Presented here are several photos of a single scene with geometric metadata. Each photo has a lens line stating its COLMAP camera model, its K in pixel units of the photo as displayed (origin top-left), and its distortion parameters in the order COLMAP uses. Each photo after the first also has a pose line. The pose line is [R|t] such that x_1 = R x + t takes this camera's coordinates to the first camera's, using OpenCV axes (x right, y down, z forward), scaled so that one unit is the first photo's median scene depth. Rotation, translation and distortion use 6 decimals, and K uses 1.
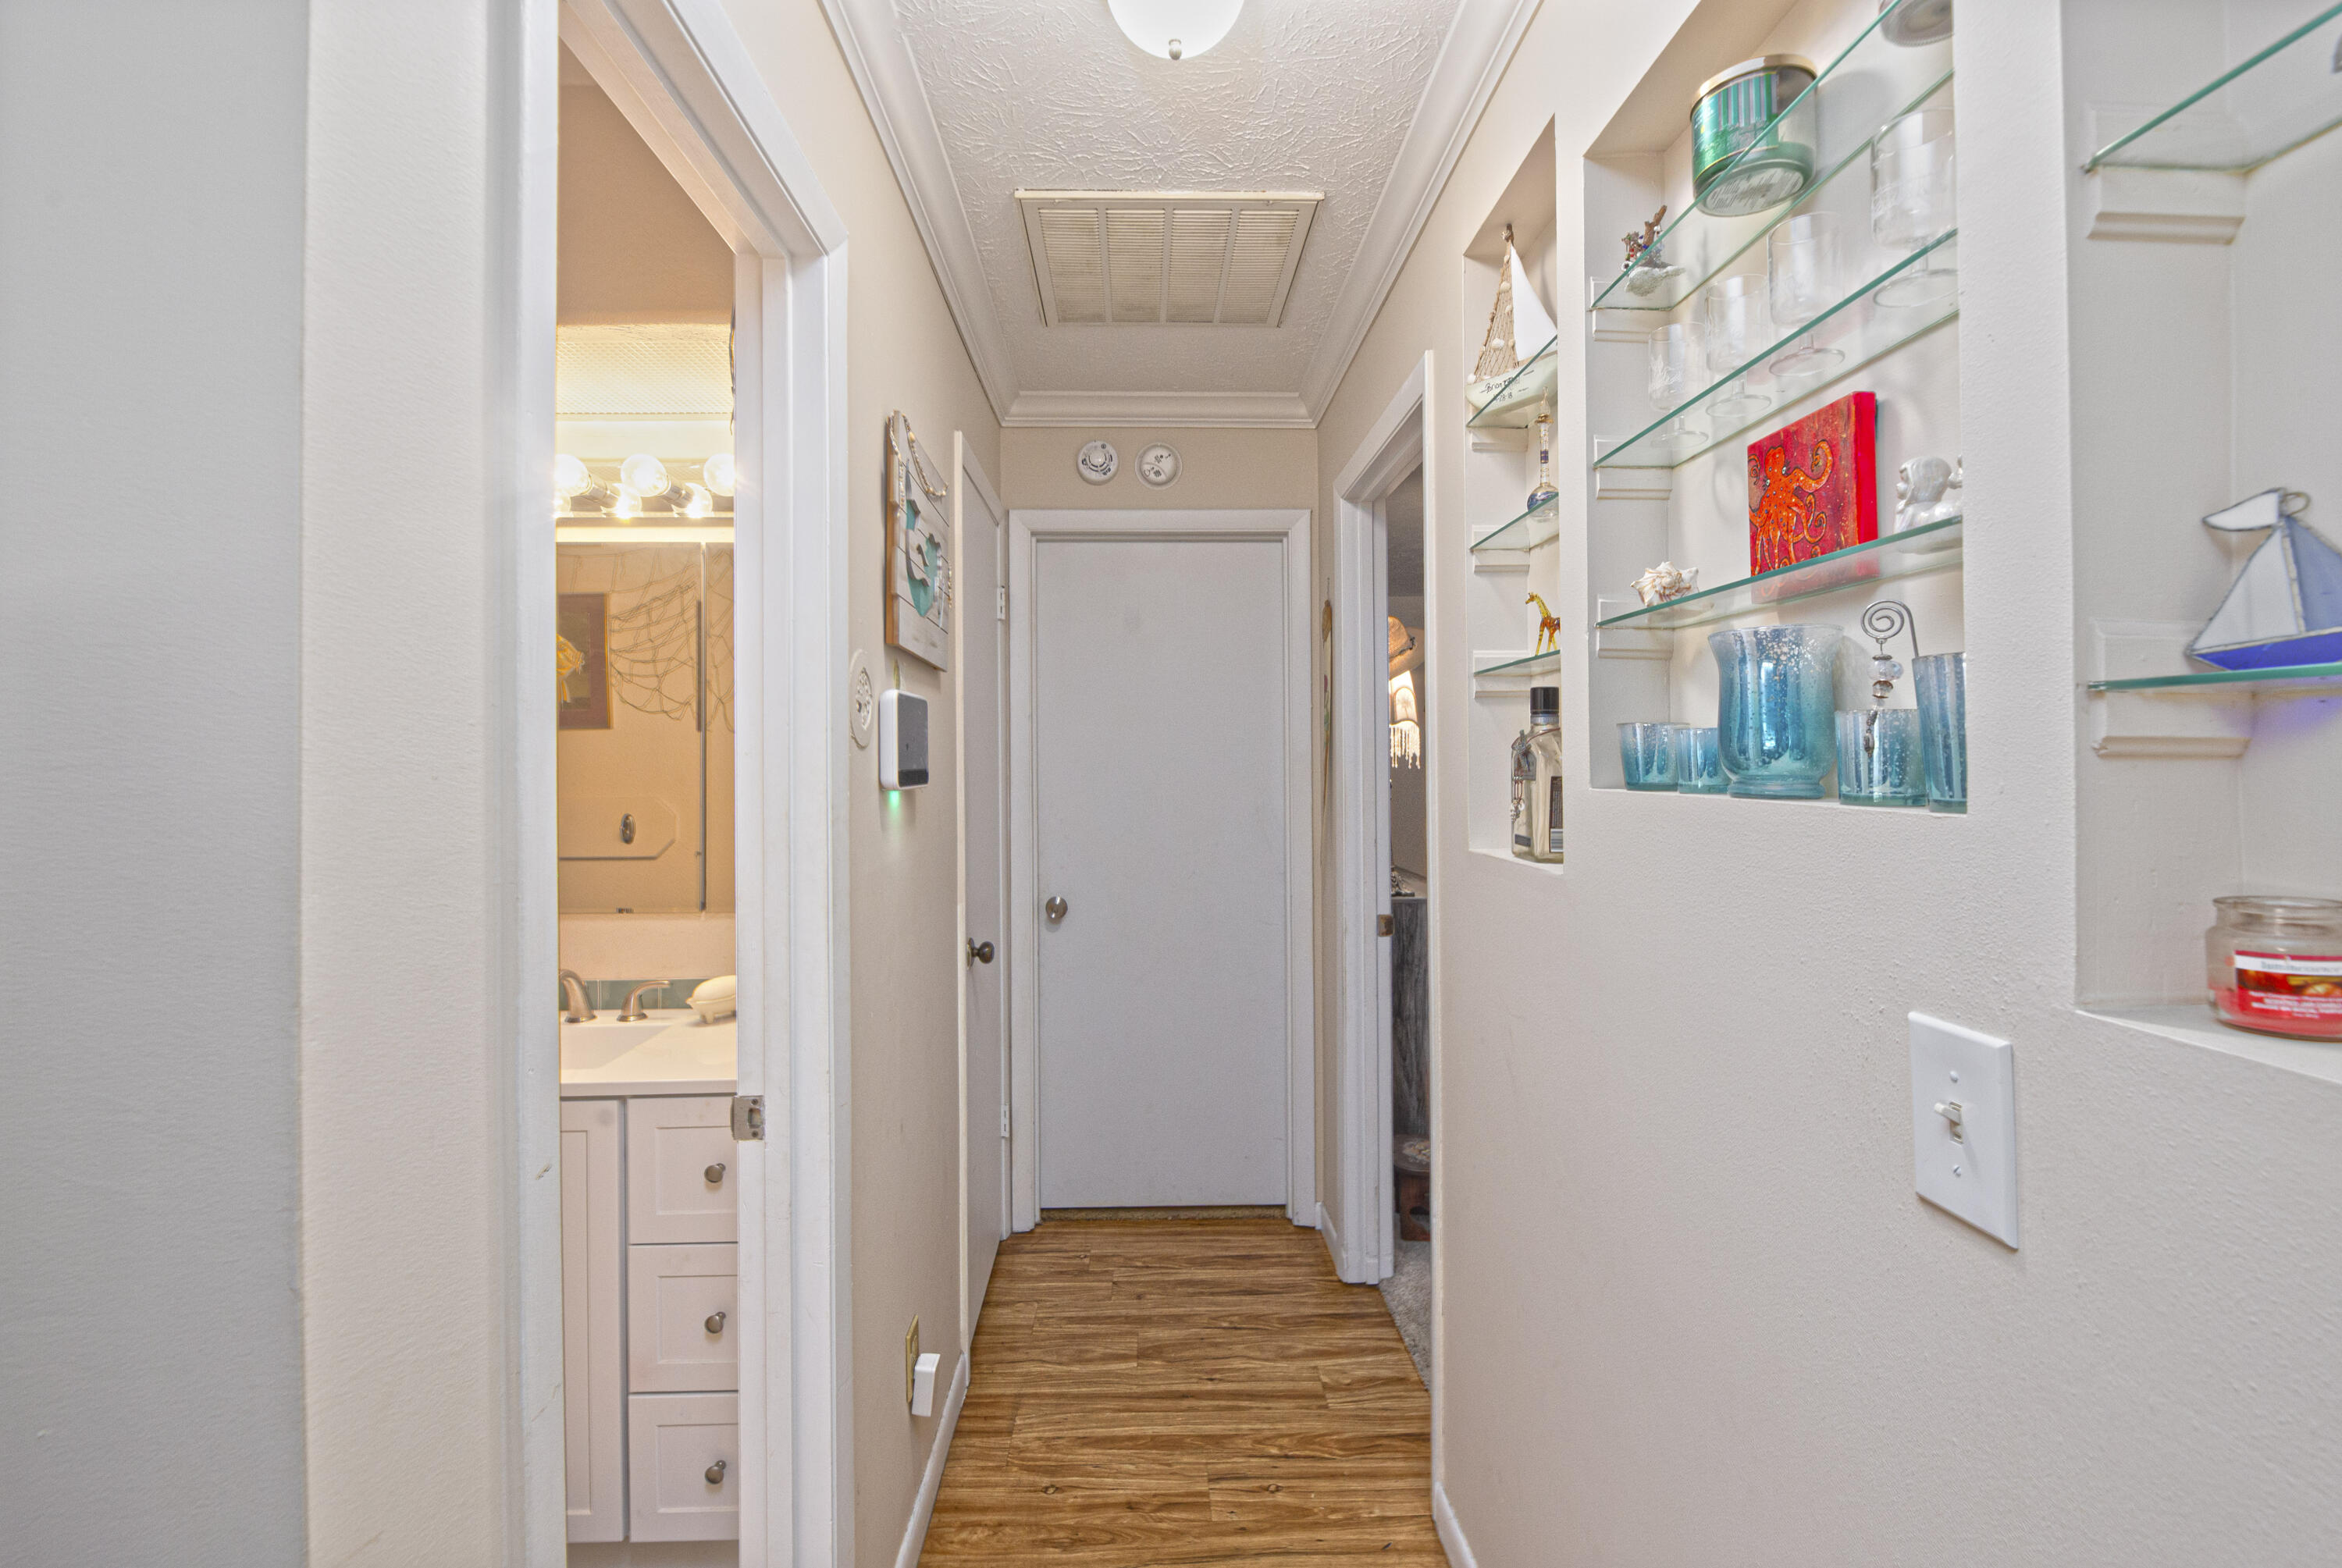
lens RADIAL K [[1028.8, 0, 1194.5], [0, 1028.8, 768.7], [0, 0, 1]] dist [-0.002884, -0.001147]
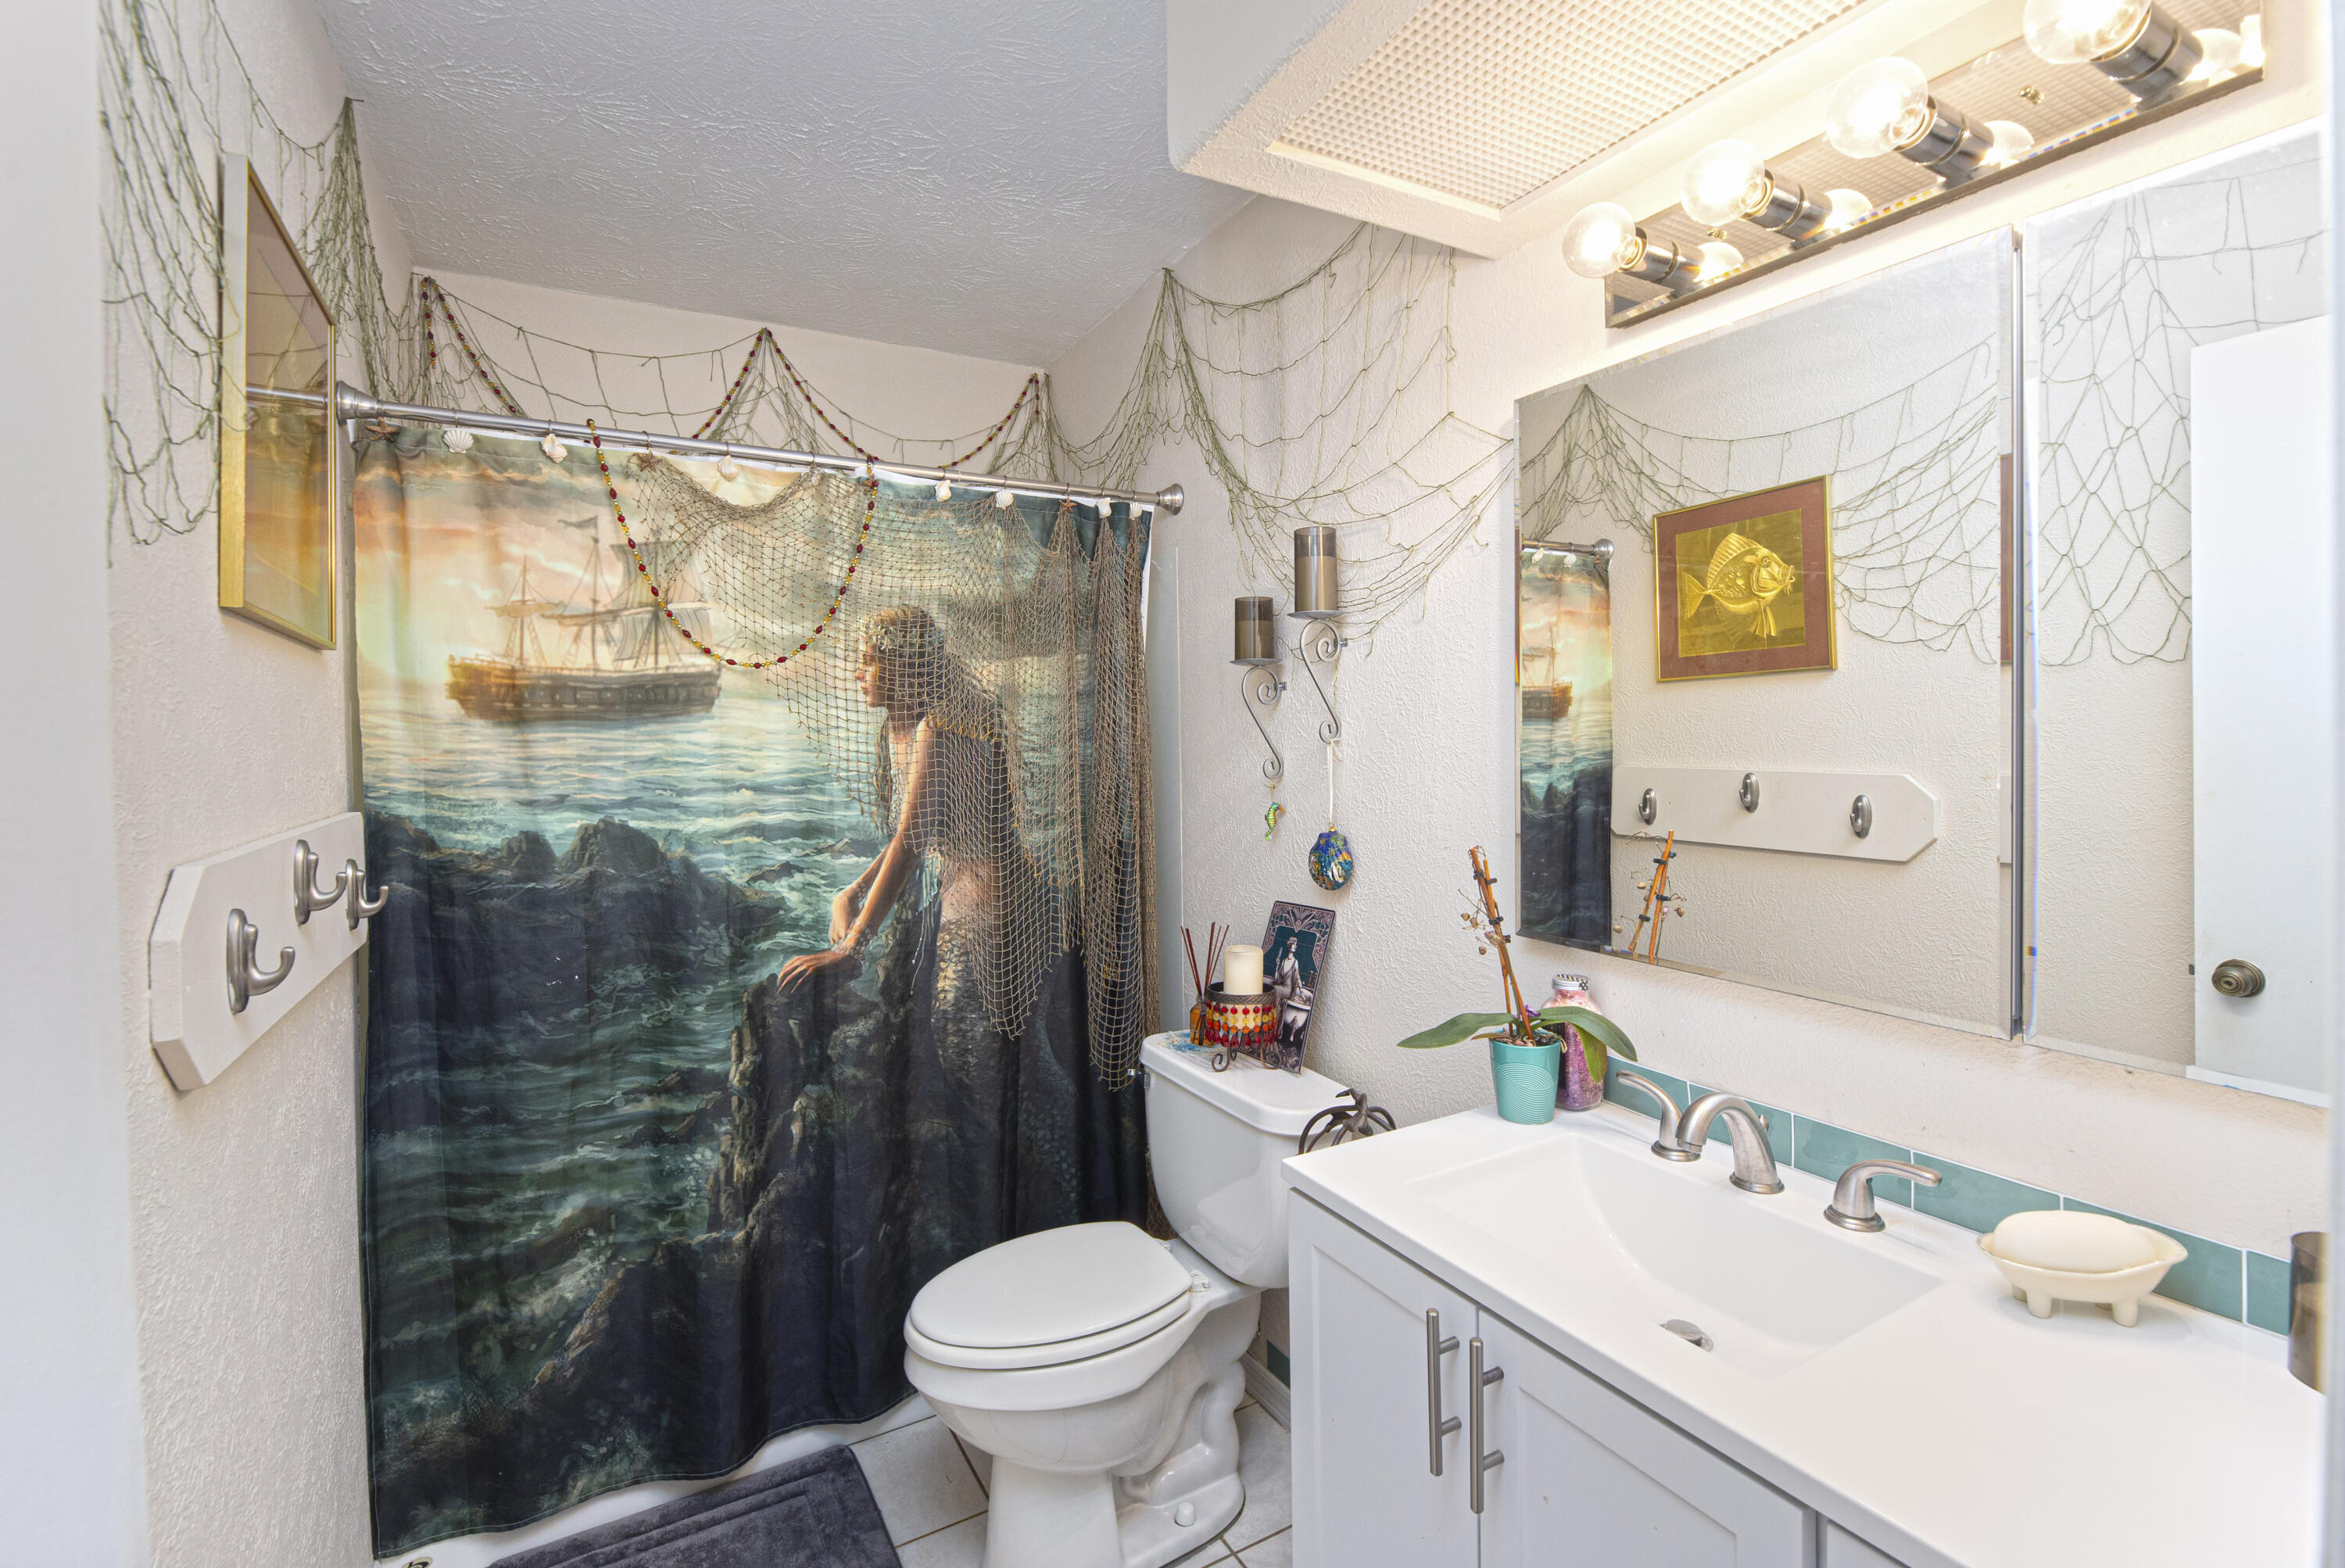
lens RADIAL K [[1030.2, 0, 1196.0], [0, 1030.2, 768.7], [0, 0, 1]] dist [-0.002884, -0.001147]
pose [[0.465592, 0.012365, -0.884913, -0.156048], [0.016788, 0.999599, 0.022800, 0.002962], [0.884840, -0.025471, 0.465198, 0.298651]]
